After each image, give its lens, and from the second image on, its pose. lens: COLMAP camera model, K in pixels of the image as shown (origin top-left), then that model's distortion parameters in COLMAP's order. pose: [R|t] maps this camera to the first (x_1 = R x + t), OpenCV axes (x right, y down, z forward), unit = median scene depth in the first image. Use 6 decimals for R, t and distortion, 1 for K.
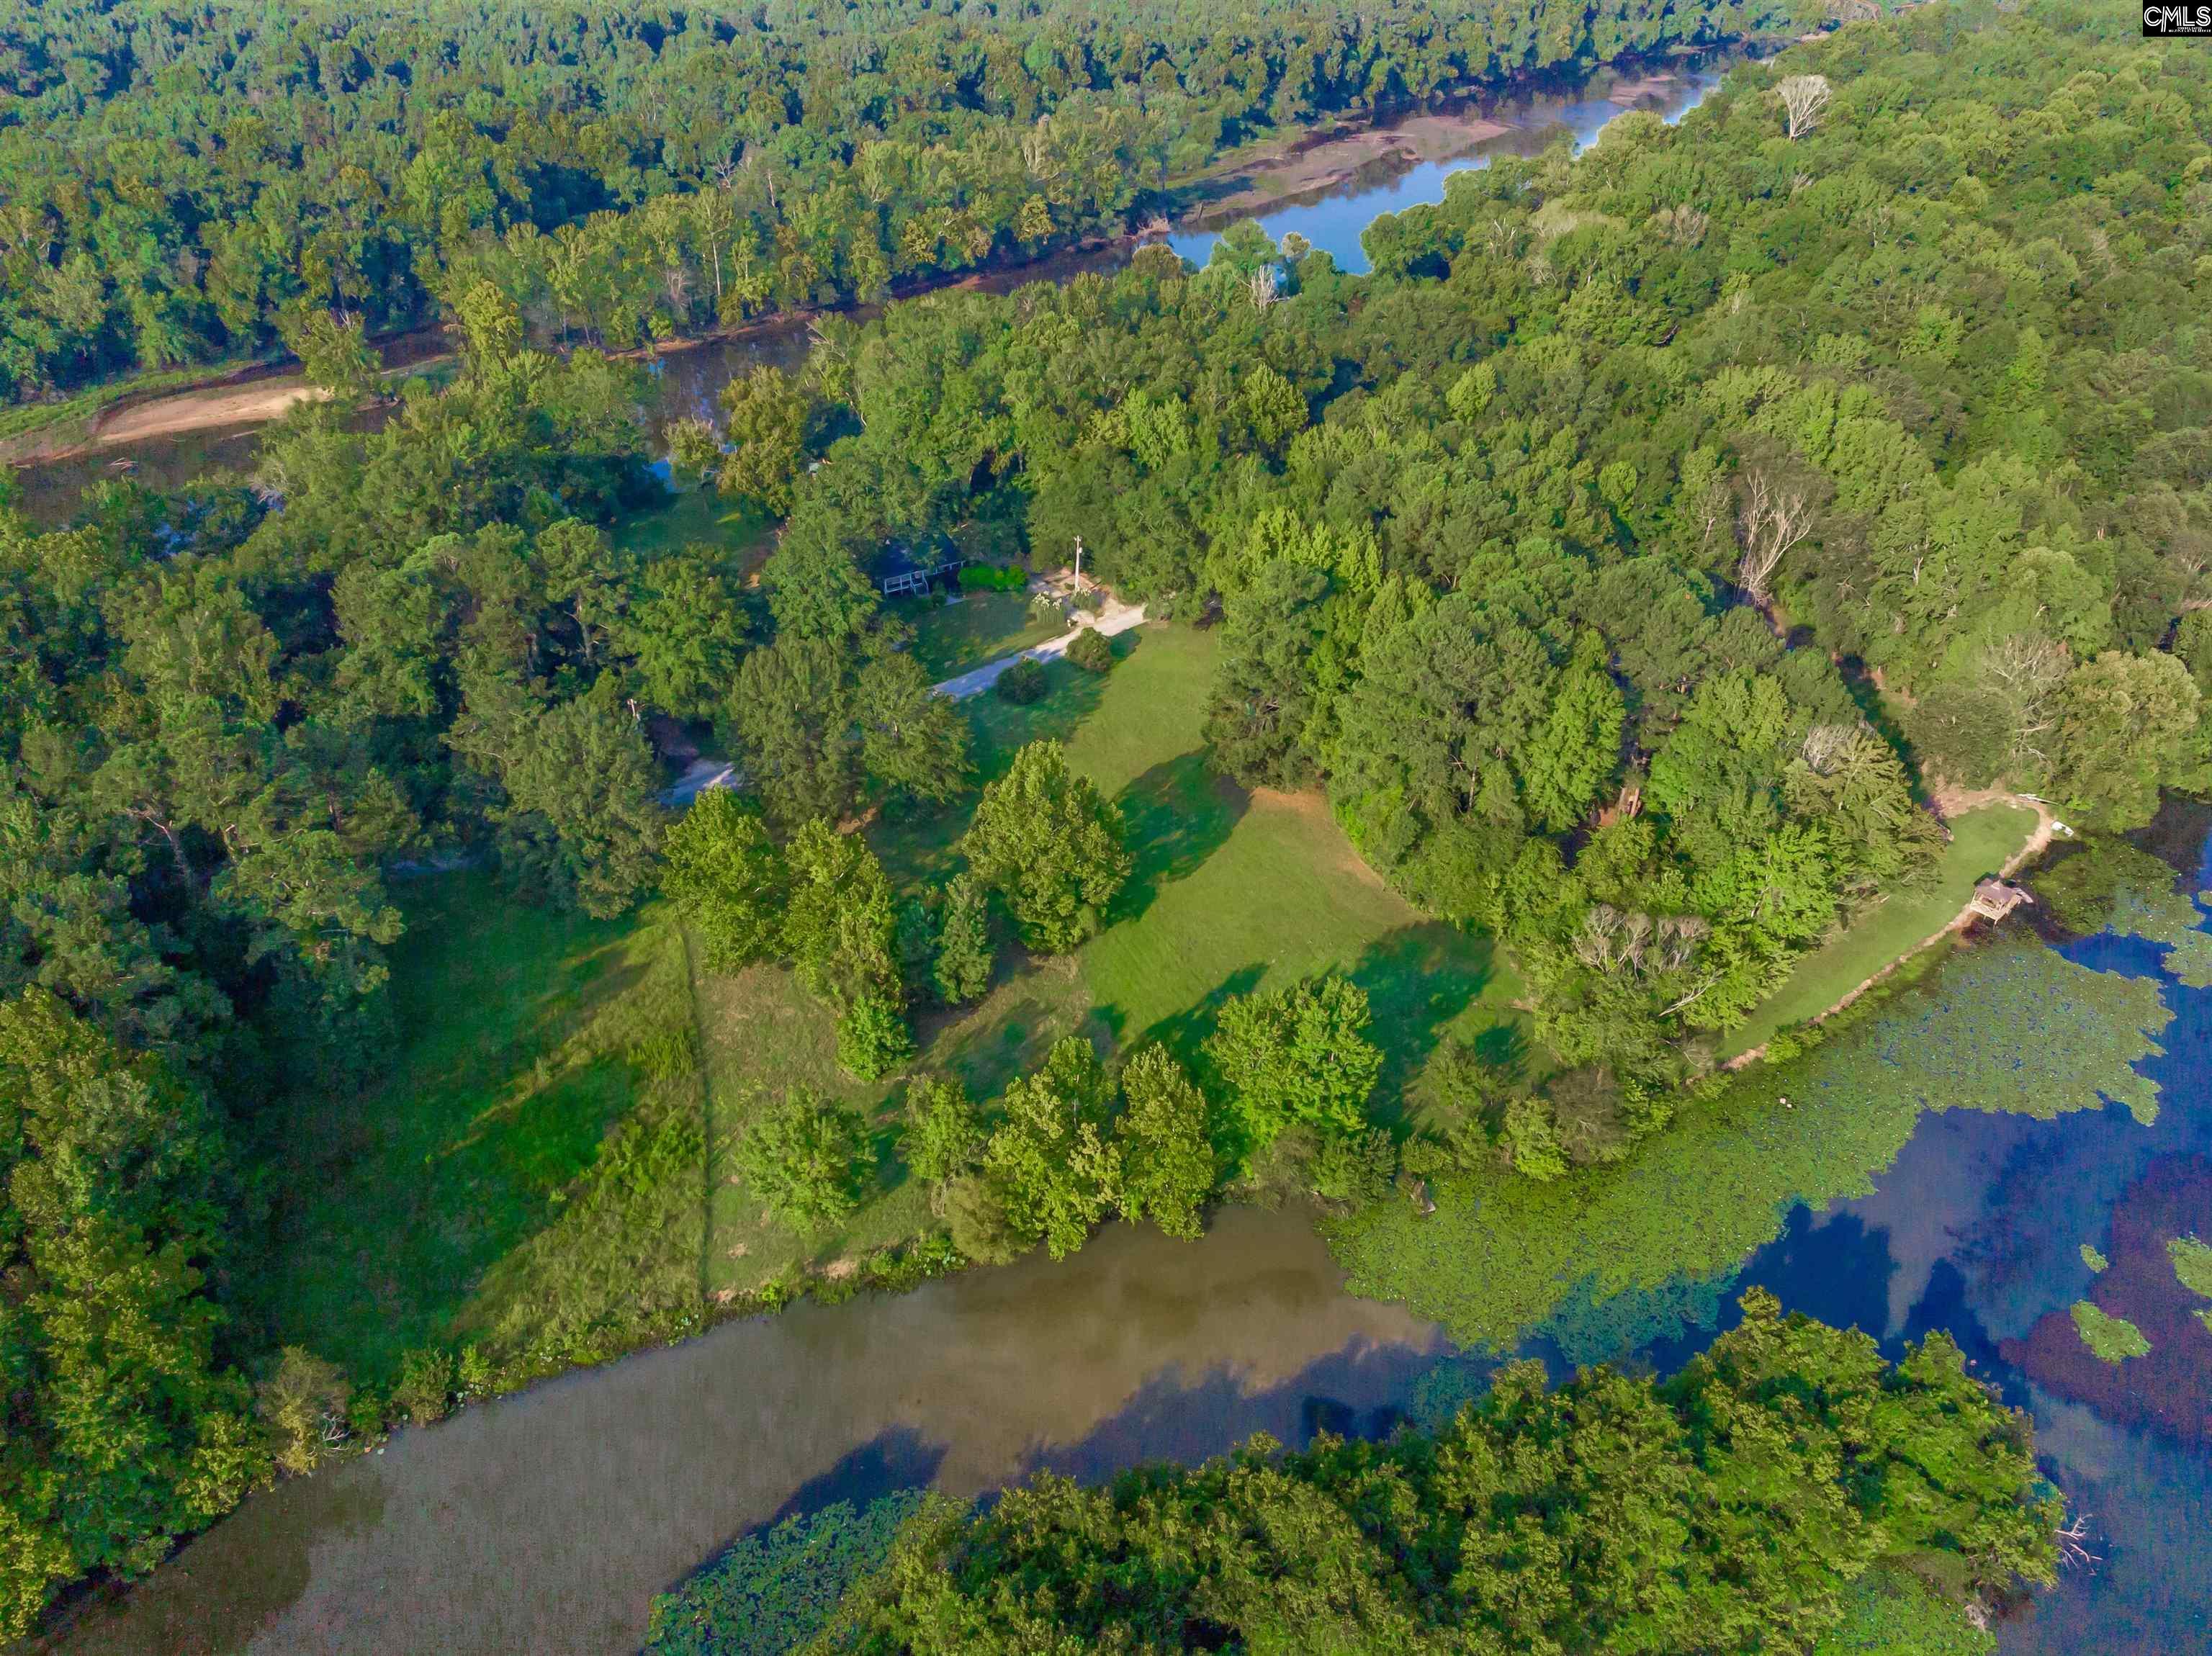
lens RADIAL K [[1539.9, 0, 1106.0], [0, 1539.9, 828.0], [0, 0, 1]] dist [-0.063704, 0.035212]
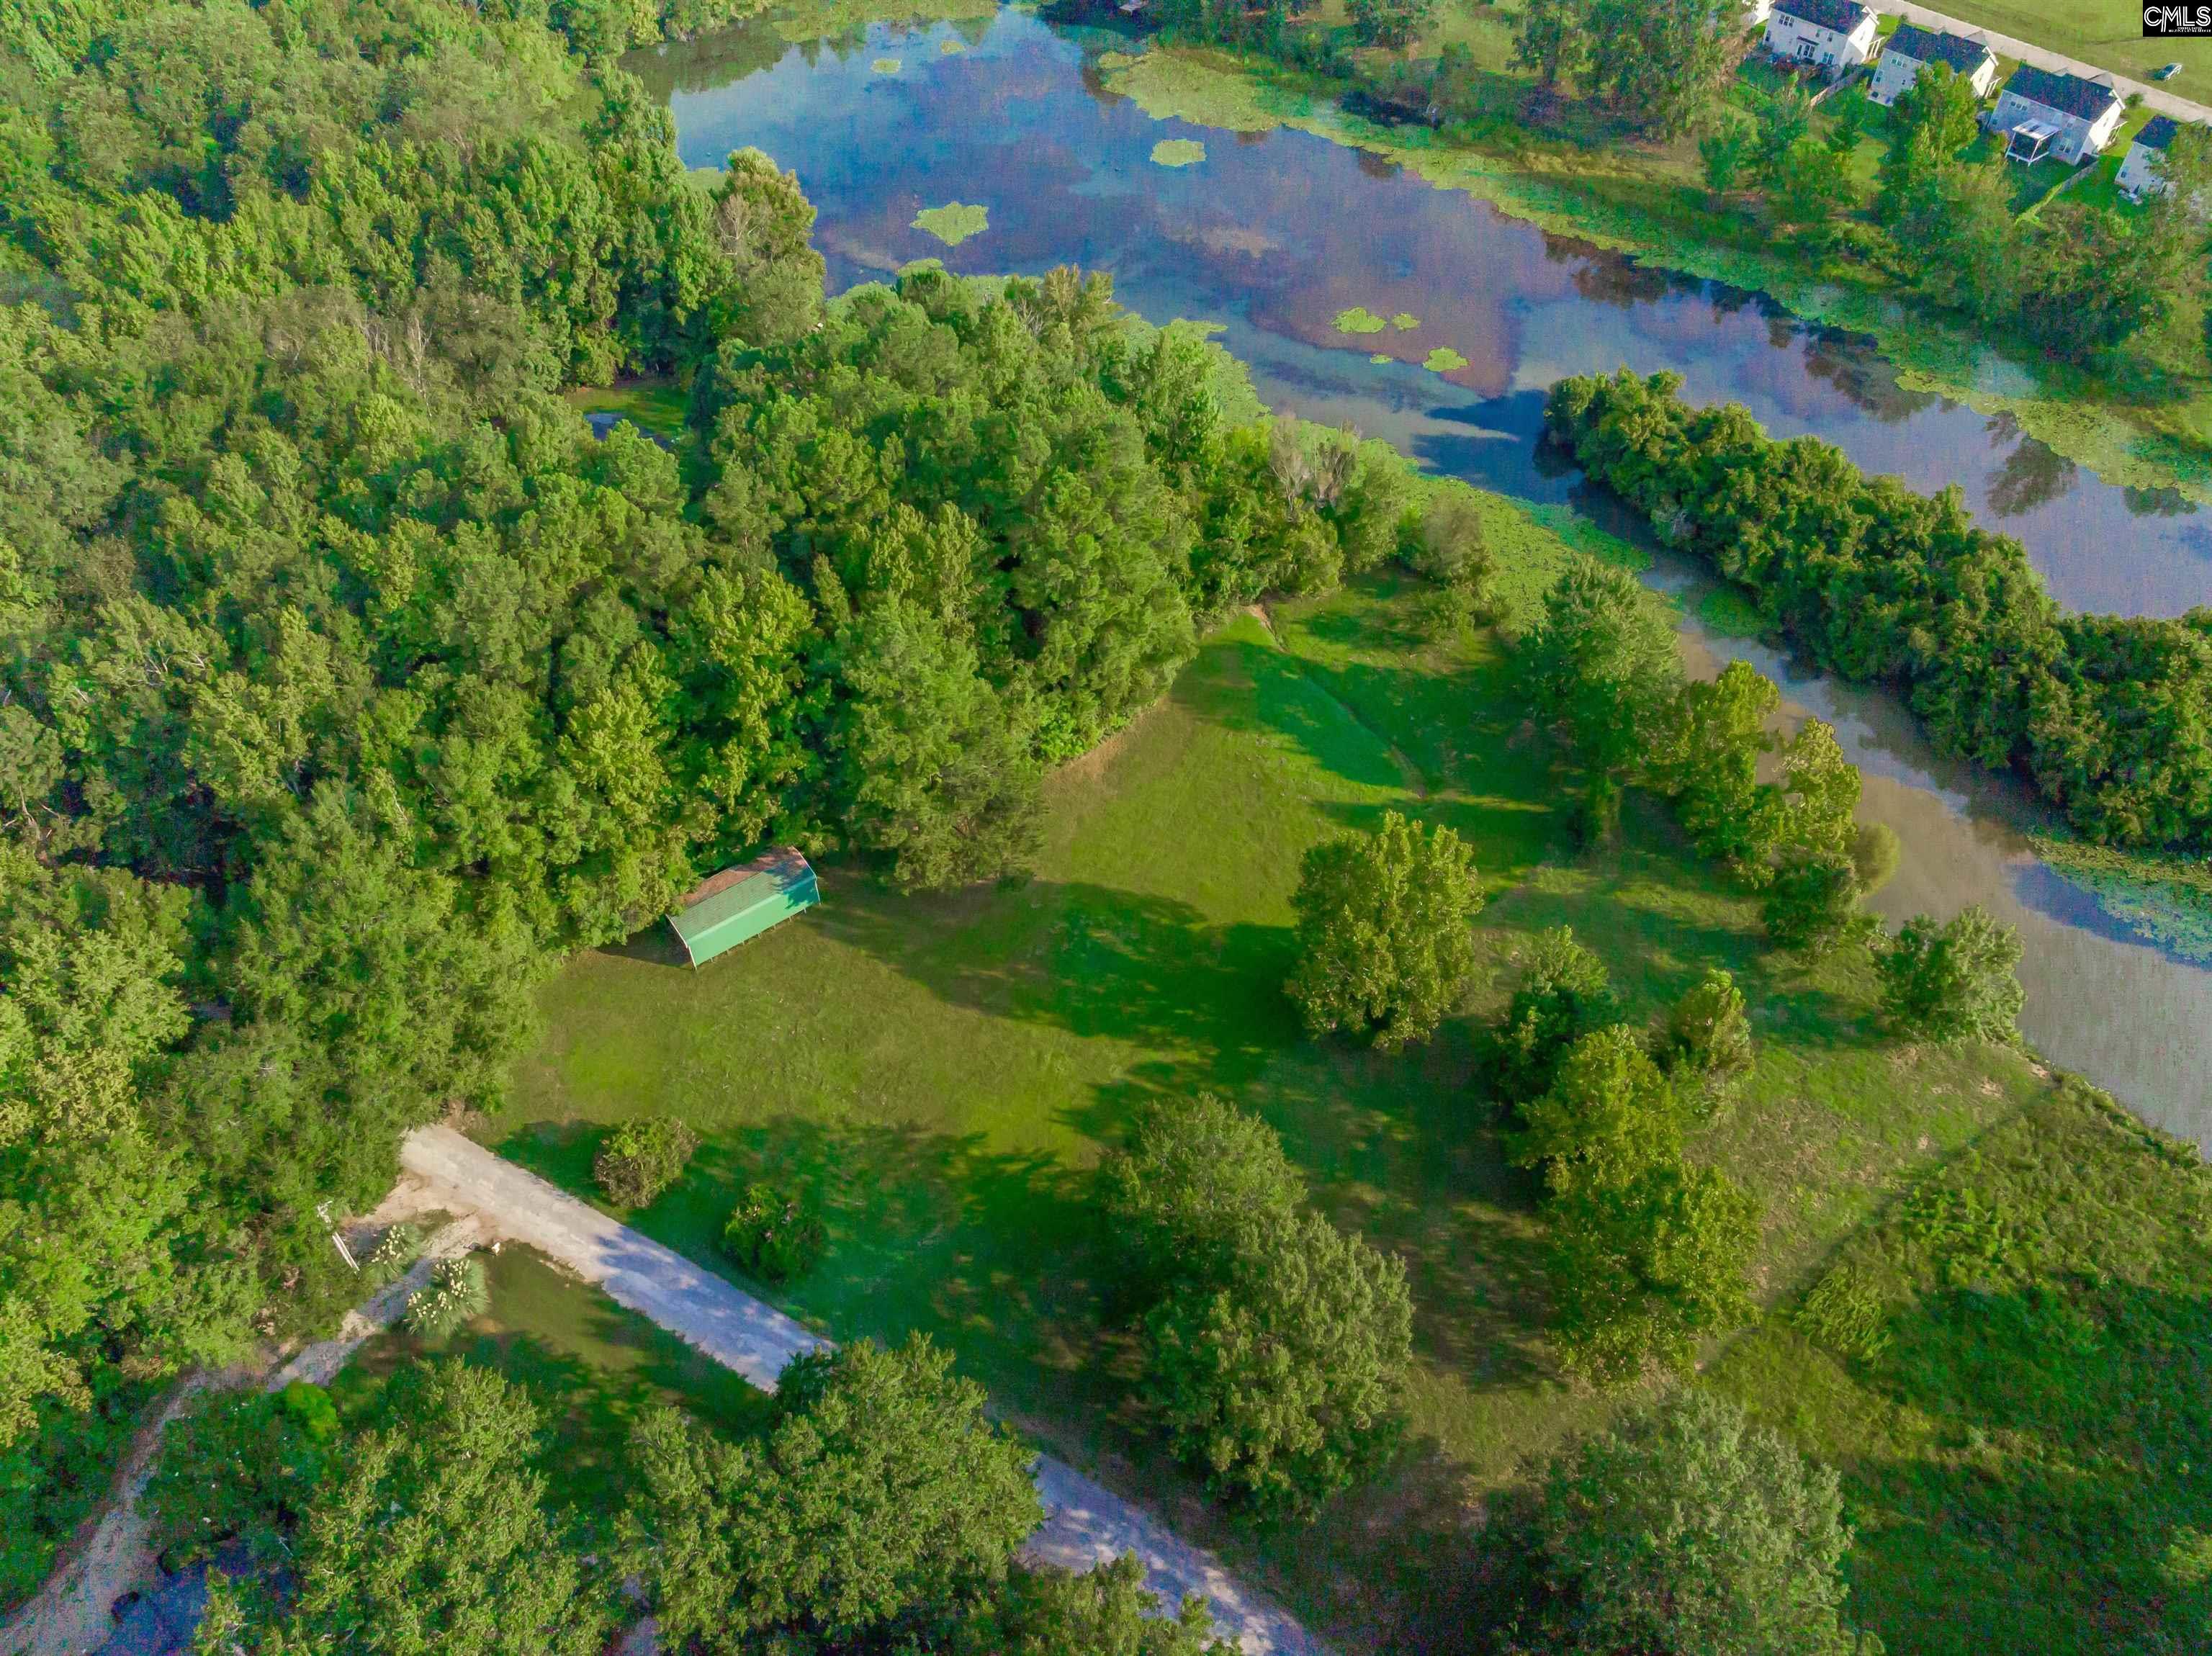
lens RADIAL K [[1546.1, 0, 1121.0], [0, 1546.1, 823.2], [0, 0, 1]] dist [-0.068913, 0.045672]
pose [[-0.327619, -0.704783, 0.629242, -0.211013], [0.531161, 0.413395, 0.739576, -0.307068], [-0.781366, 0.576529, 0.238918, 0.430660]]
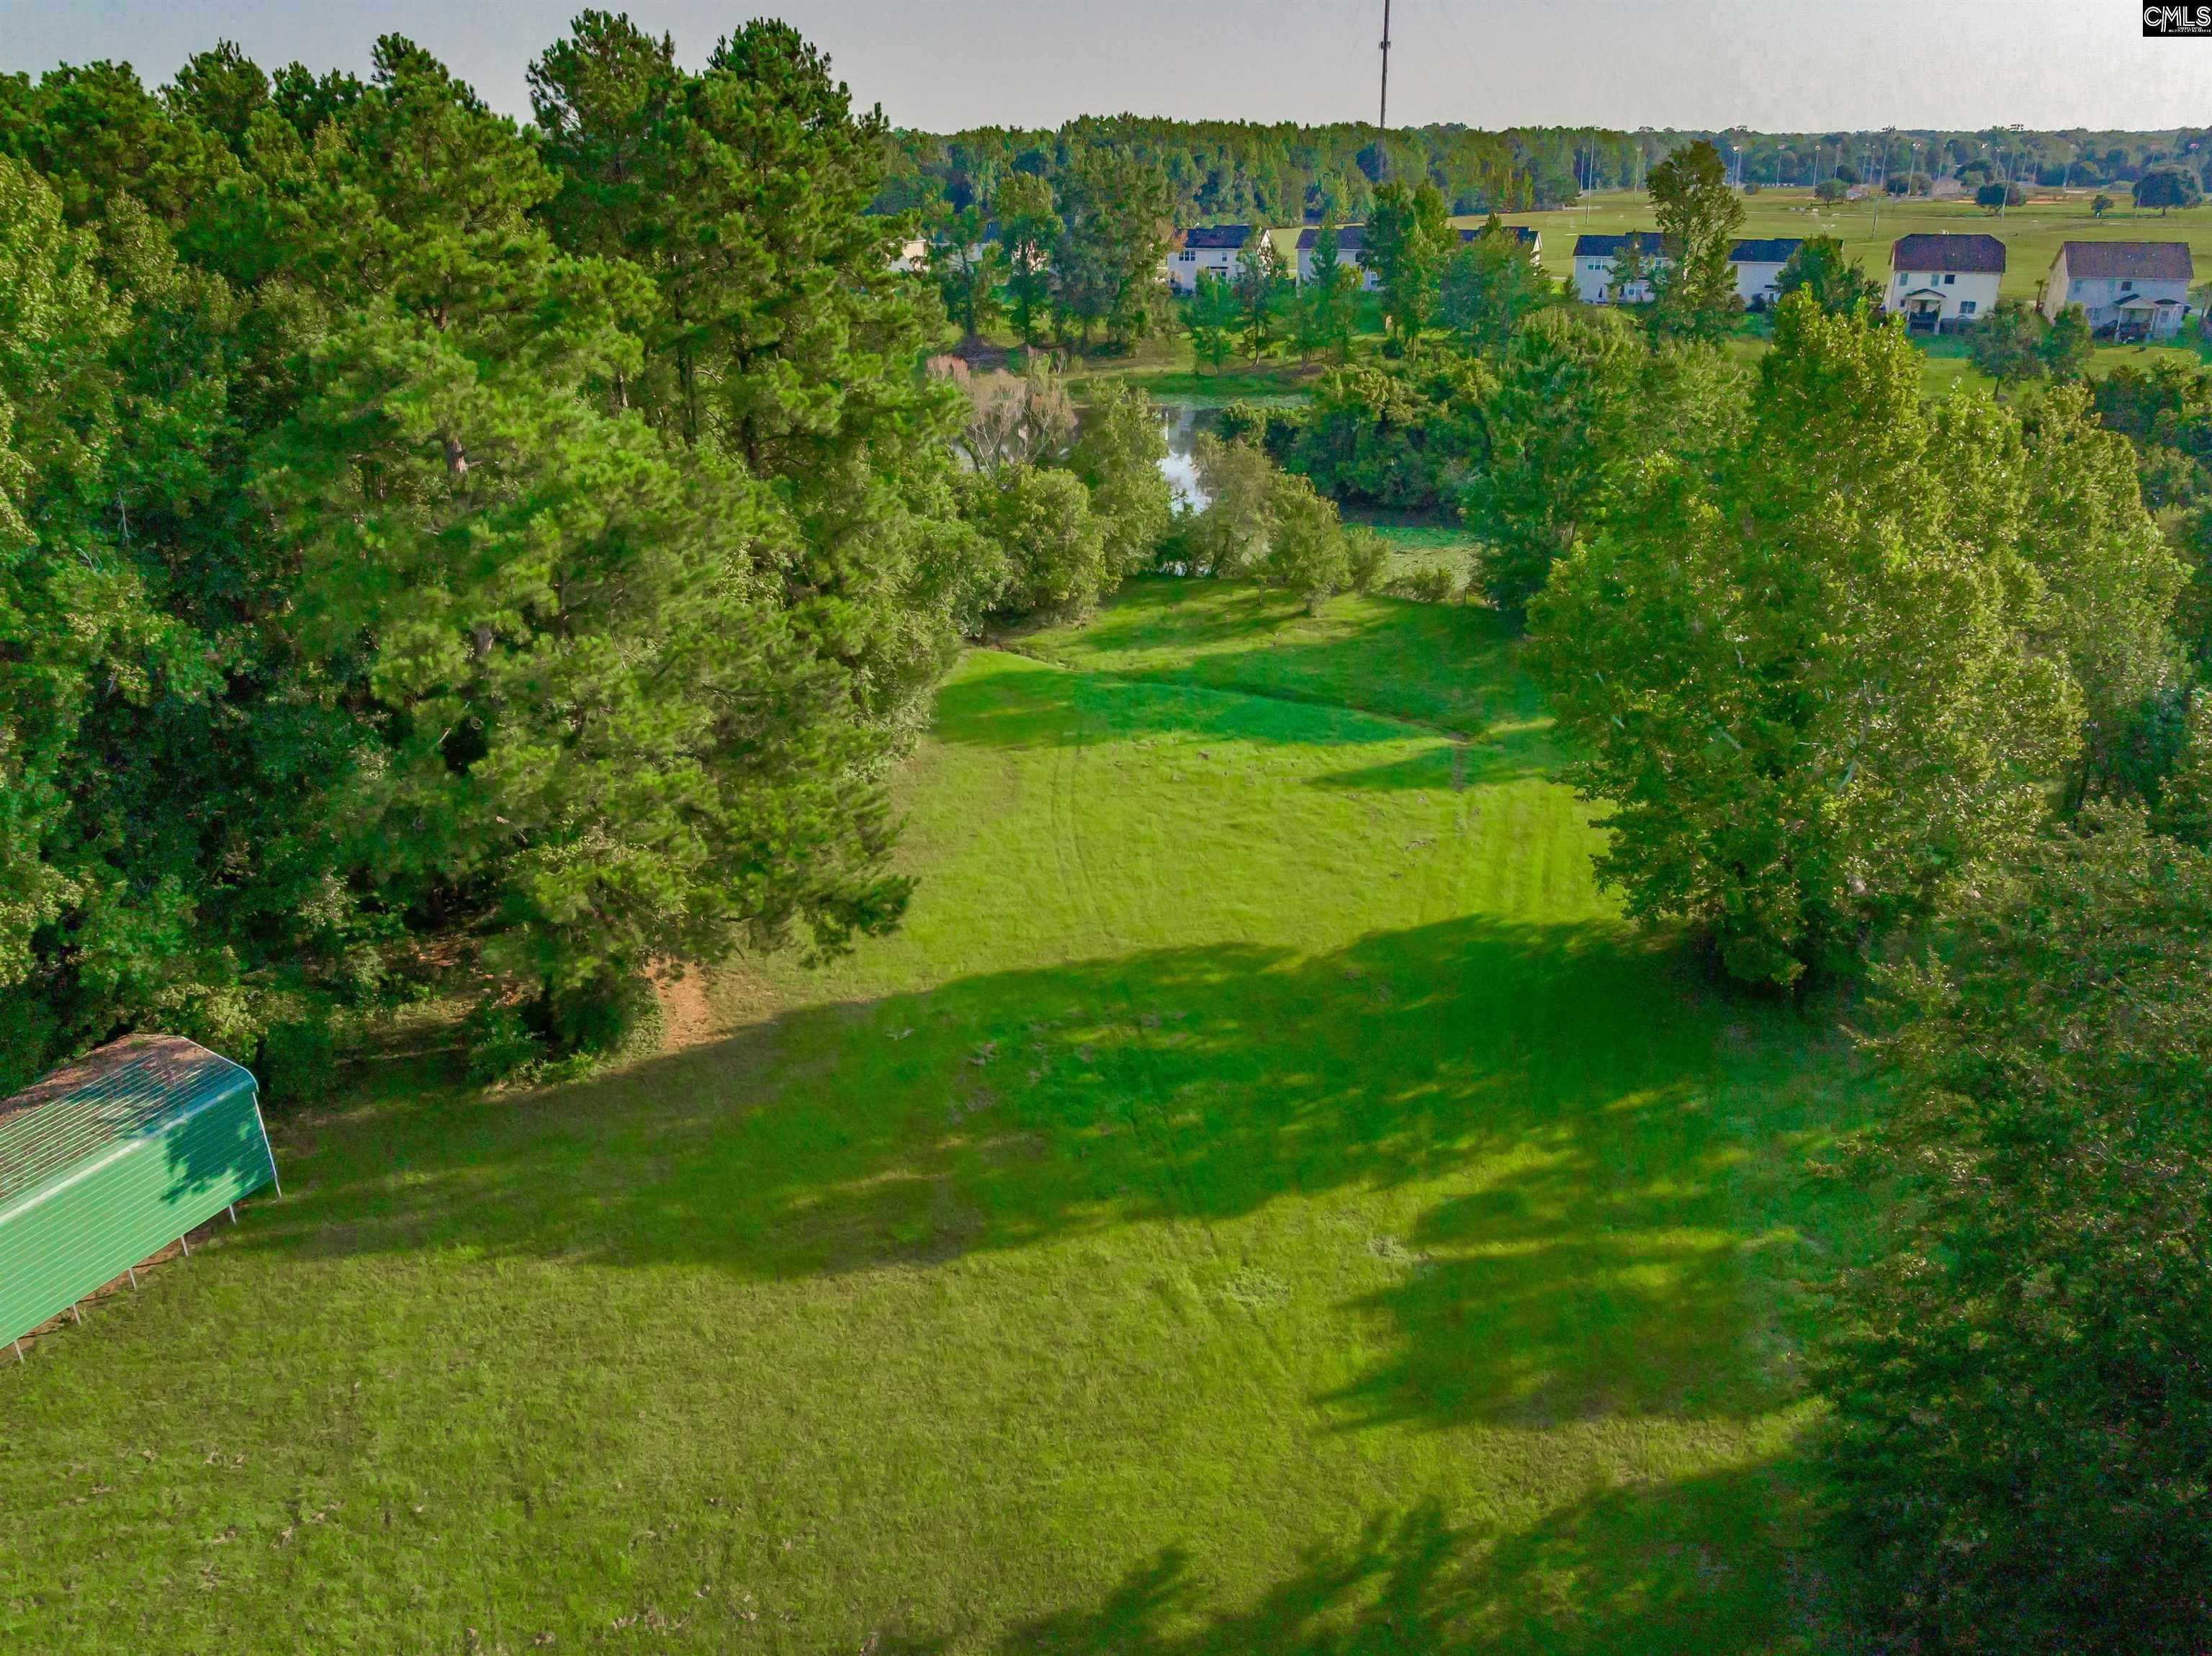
lens RADIAL K [[1546.1, 0, 1121.0], [0, 1546.1, 823.2], [0, 0, 1]] dist [-0.068913, 0.045672]
pose [[-0.738428, -0.260922, 0.621807, -0.068692], [0.393340, 0.582325, 0.711465, -0.121310], [-0.547730, 0.769947, -0.327374, 0.581014]]
